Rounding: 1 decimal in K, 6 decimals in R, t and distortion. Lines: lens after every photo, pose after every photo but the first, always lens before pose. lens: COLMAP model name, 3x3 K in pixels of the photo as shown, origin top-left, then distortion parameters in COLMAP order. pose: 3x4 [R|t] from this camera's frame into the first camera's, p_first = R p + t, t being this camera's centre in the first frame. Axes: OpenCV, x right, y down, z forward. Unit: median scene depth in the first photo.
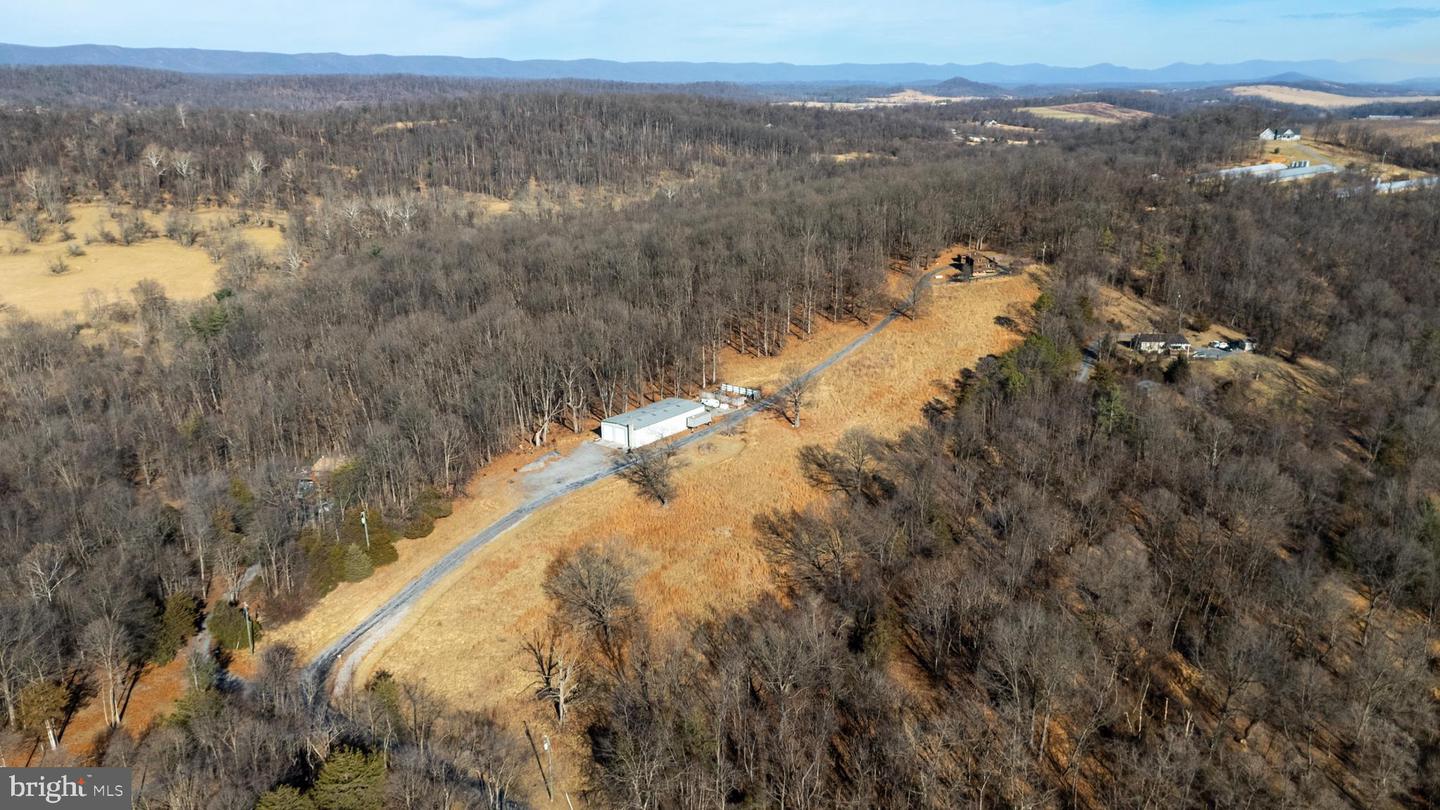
lens RADIAL K [[1086.1, 0, 719.1], [0, 1086.1, 405.7], [0, 0, 1]] dist [0.038825, -0.034128]
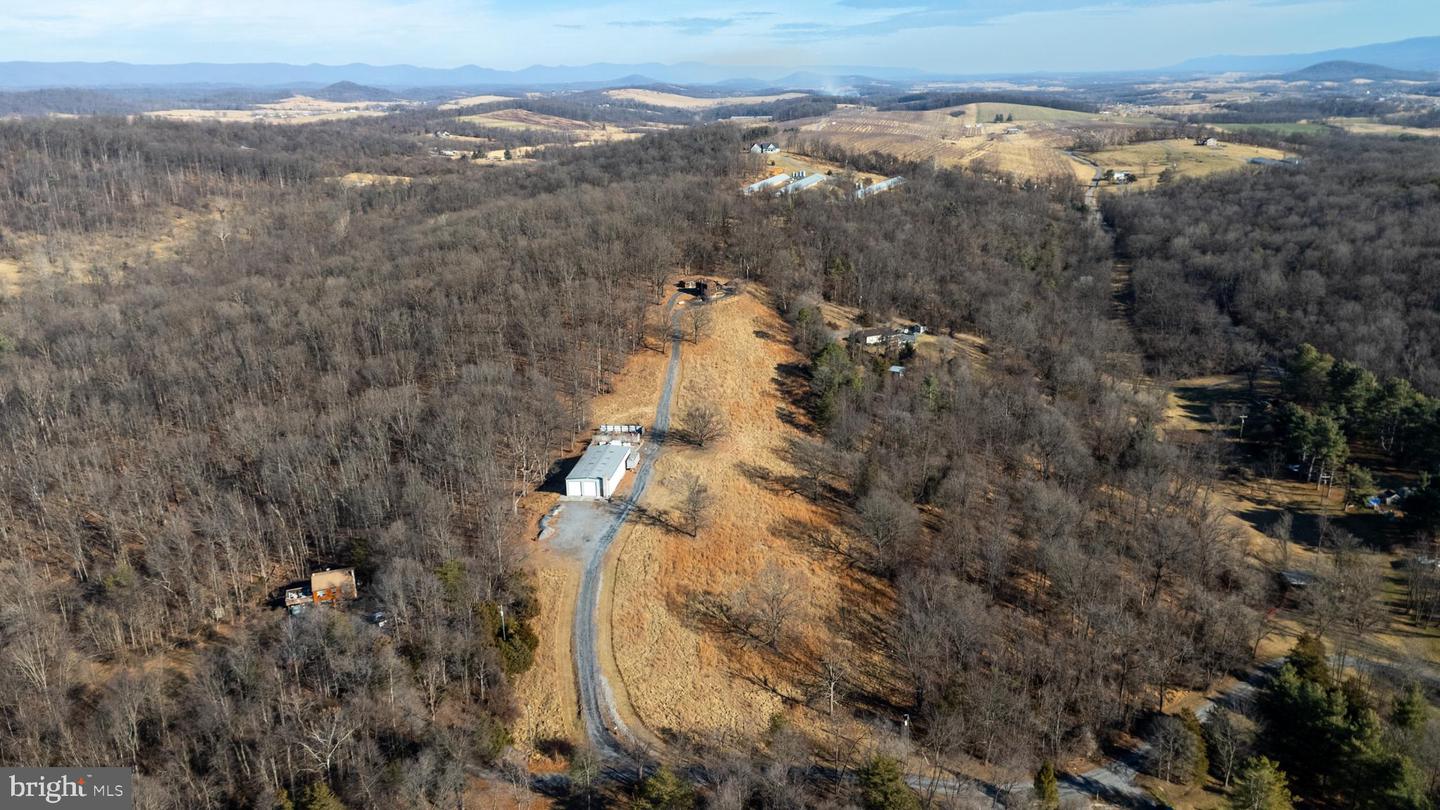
lens RADIAL K [[1086.1, 0, 719.3], [0, 1086.1, 405.0], [0, 0, 1]] dist [0.038825, -0.034128]
pose [[0.840756, -0.163757, 0.516055, -0.377130], [0.161586, 0.985616, 0.049504, -0.062299], [-0.516739, 0.041766, 0.855124, -0.000644]]
